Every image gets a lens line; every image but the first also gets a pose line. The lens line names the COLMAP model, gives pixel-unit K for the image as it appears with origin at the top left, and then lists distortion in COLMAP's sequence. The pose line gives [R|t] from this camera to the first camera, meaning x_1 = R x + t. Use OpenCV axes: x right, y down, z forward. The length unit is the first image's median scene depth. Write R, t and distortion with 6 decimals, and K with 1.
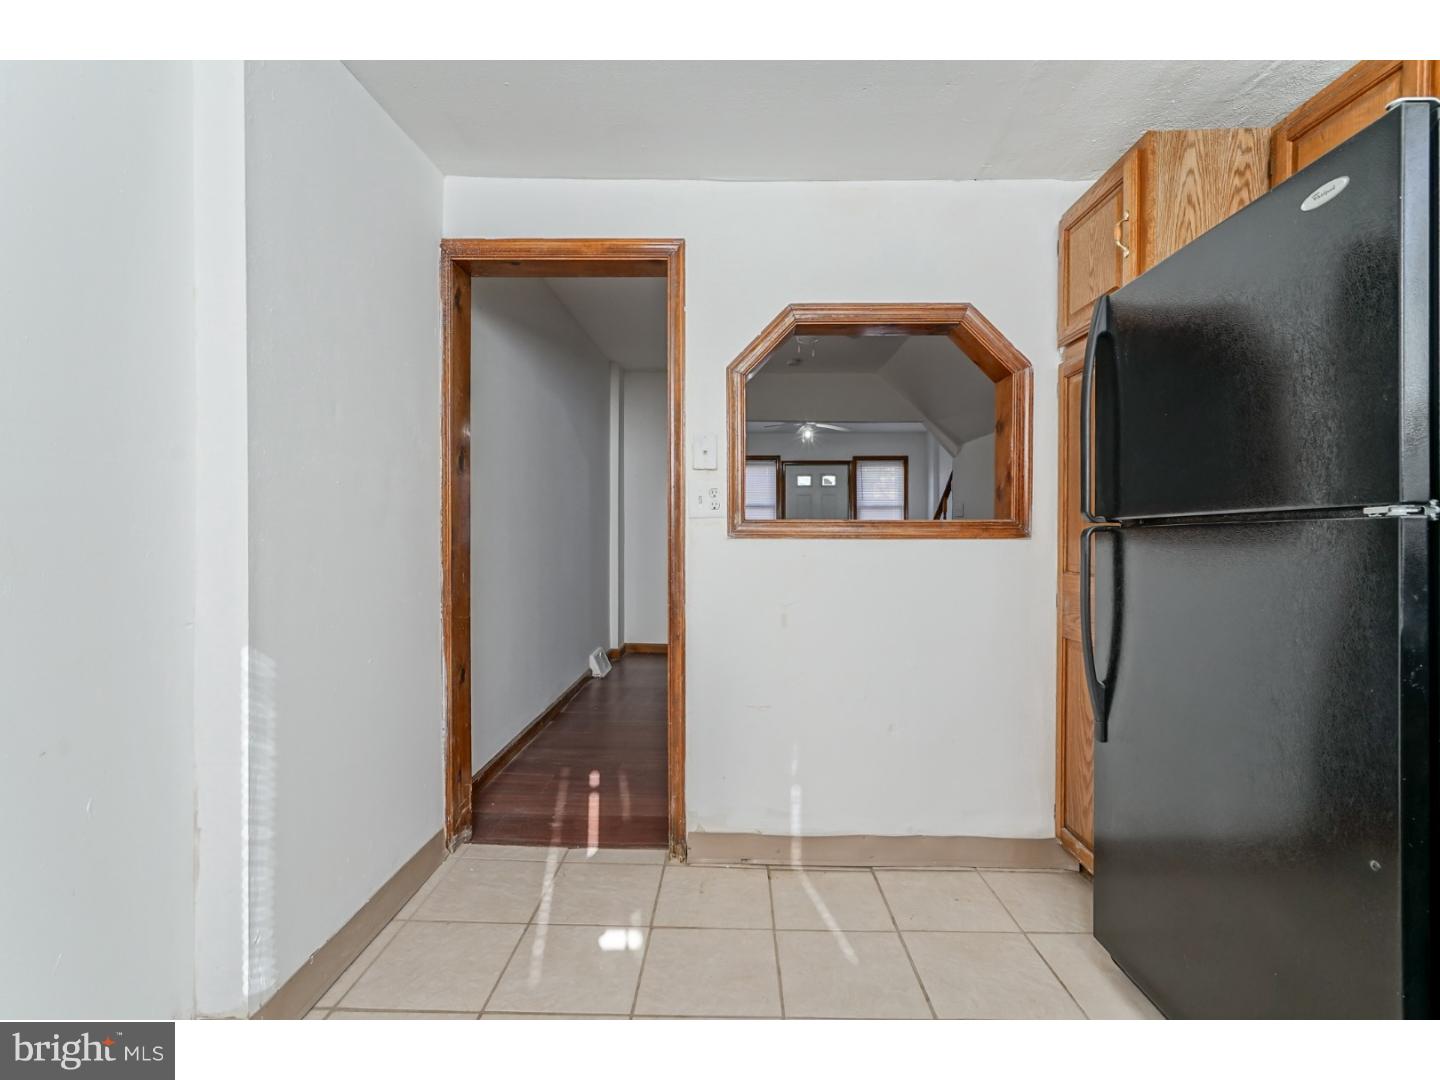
lens RADIAL K [[645.3, 0, 716.3], [0, 645.3, 534.6], [0, 0, 1]] dist [-0.001021, -0.000401]
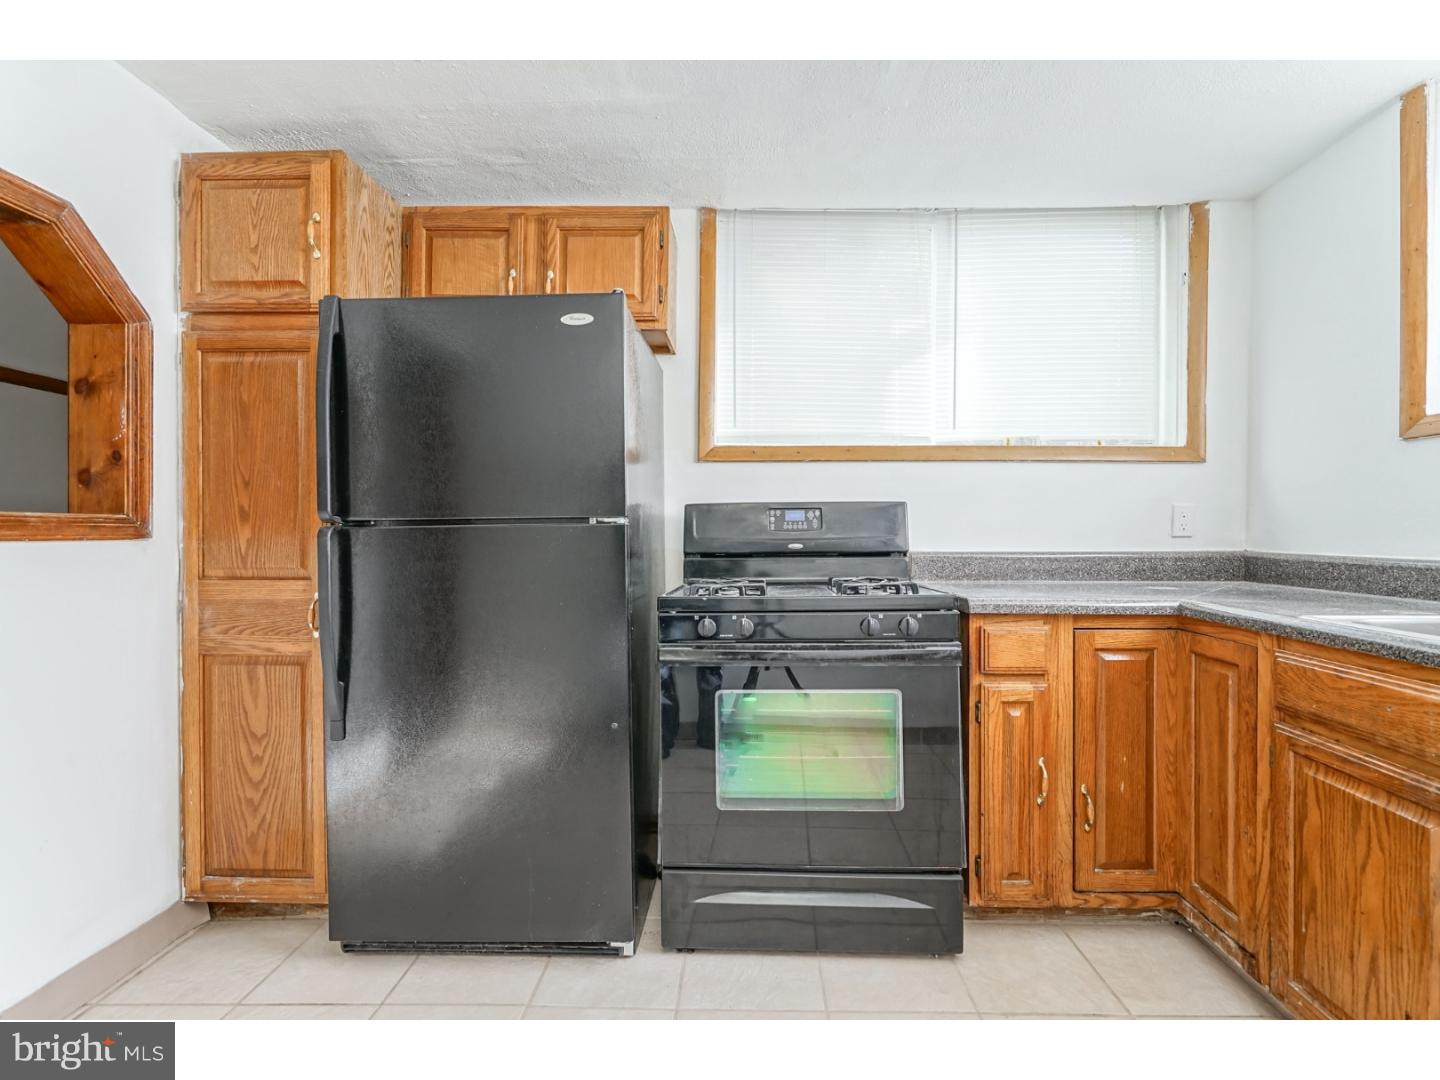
lens RADIAL K [[645.3, 0, 716.3], [0, 645.3, 534.6], [0, 0, 1]] dist [-0.001021, -0.000401]
pose [[0.015016, -0.007293, 0.999861, -0.353664], [0.001243, 0.999973, 0.007275, -0.006174], [-0.999886, 0.001134, 0.015024, 0.353664]]
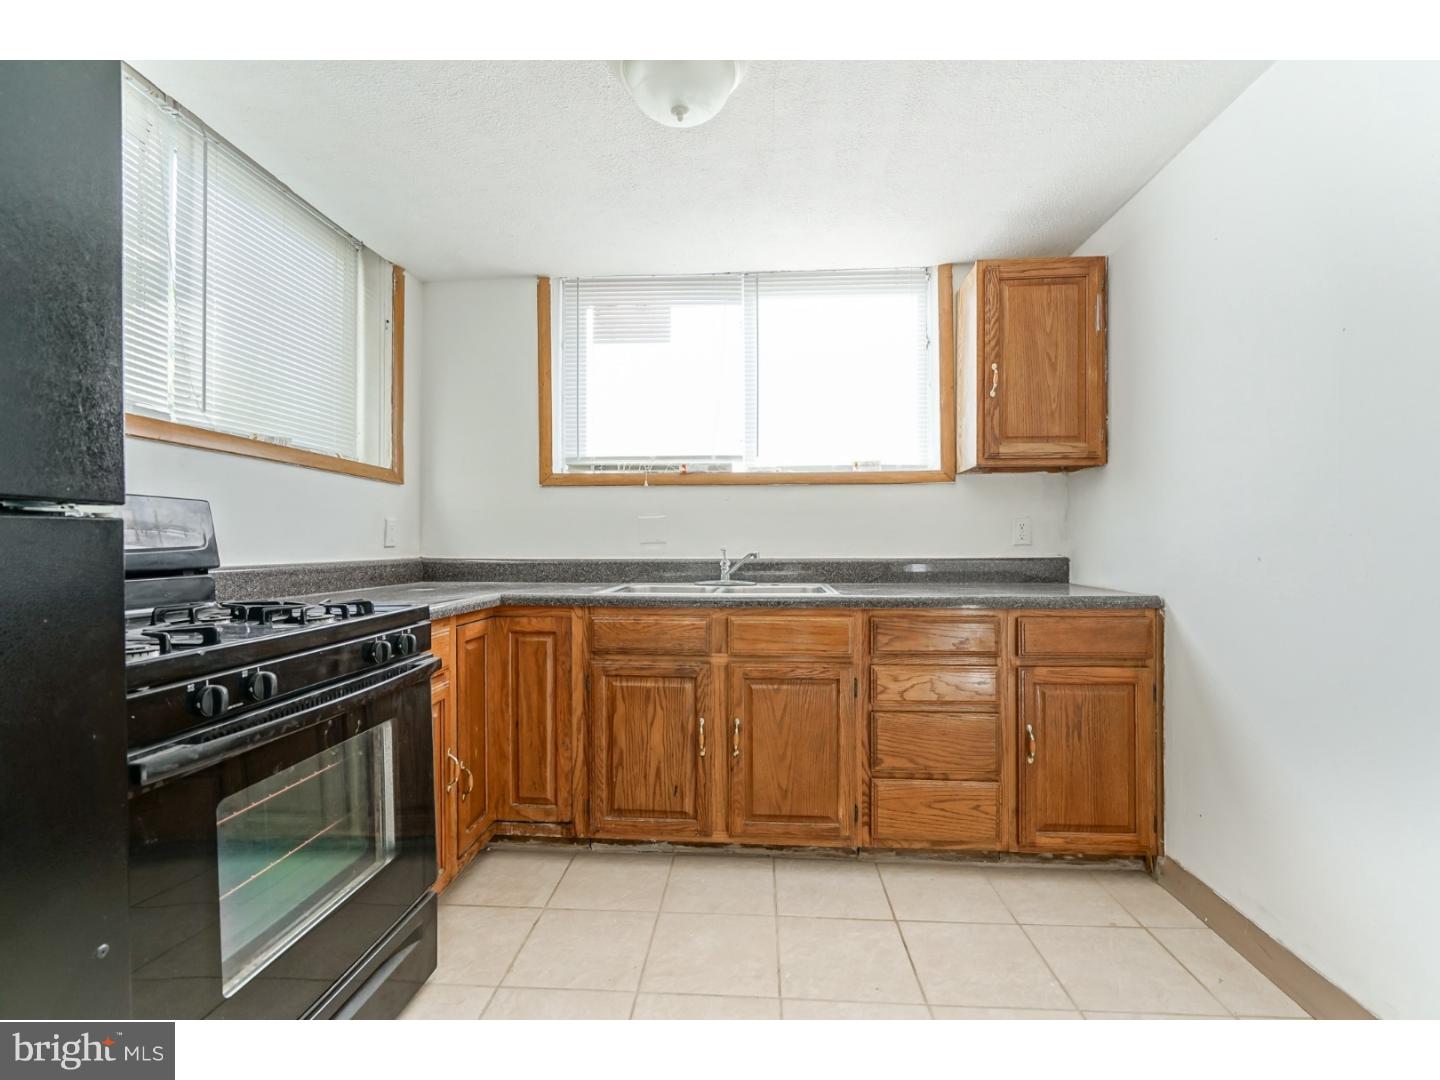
lens RADIAL K [[645.3, 0, 716.3], [0, 645.3, 534.6], [0, 0, 1]] dist [-0.001021, -0.000401]
pose [[-0.998621, -0.000654, 0.052498, 0.110341], [-0.001448, 0.999885, -0.015094, 0.002263], [-0.052482, -0.015149, -0.998507, 0.892471]]
